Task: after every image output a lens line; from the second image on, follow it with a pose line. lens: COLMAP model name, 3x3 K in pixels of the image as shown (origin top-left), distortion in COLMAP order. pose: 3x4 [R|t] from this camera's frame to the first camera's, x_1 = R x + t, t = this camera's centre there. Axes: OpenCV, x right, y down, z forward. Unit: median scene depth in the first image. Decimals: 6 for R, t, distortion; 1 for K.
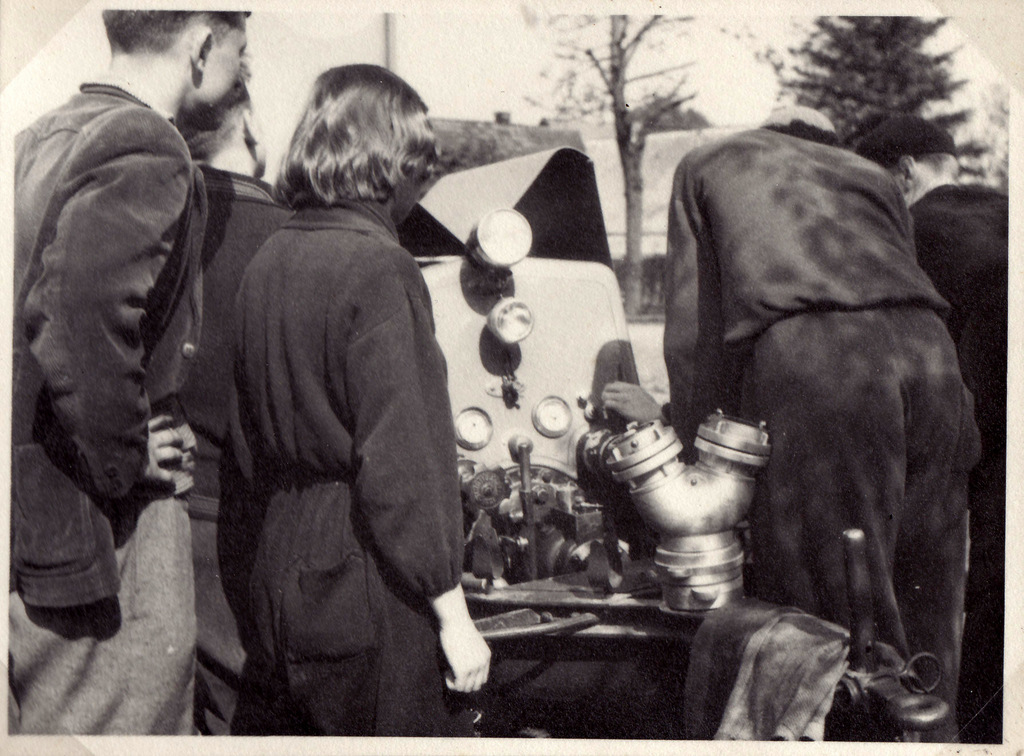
lens RADIAL K [[1382.3, 0, 511.6], [0, 1382.3, 376.2], [0, 0, 1]] dist [-0.026102, 0.000000]
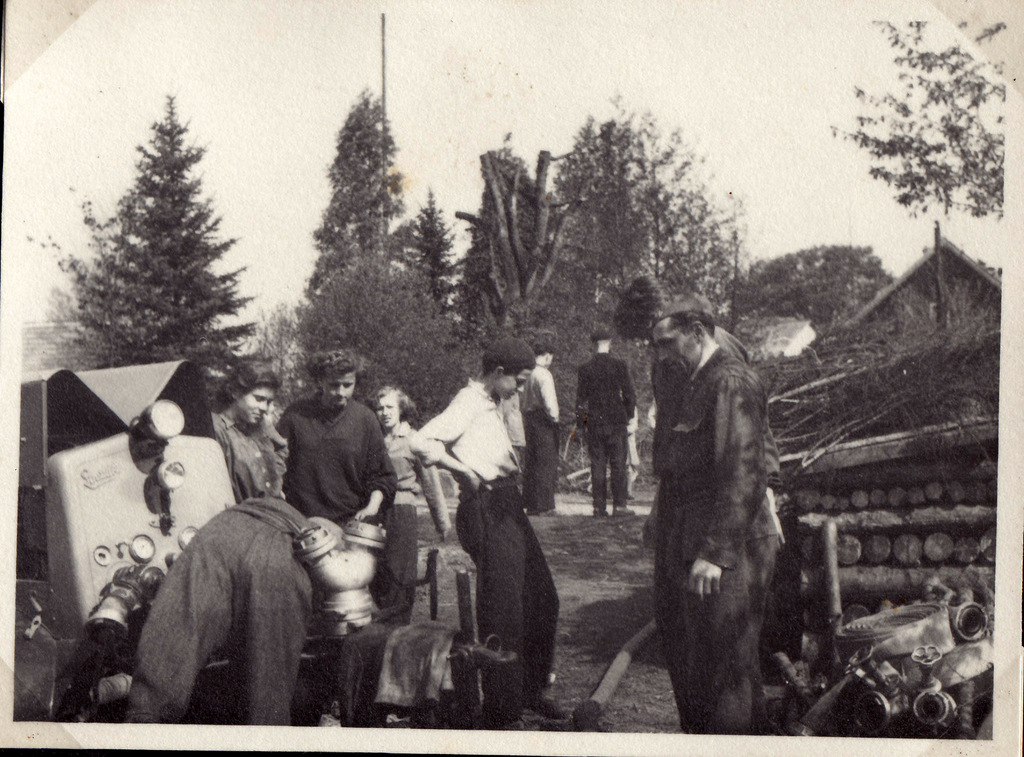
lens RADIAL K [[1382.3, 0, 512.3], [0, 1382.3, 380.1], [0, 0, 1]] dist [-0.026102, 0.000000]
pose [[0.855897, 0.029867, 0.516283, -0.075586], [0.043761, 0.990567, -0.129852, 0.011225], [-0.515292, 0.133733, 0.846516, -0.077269]]
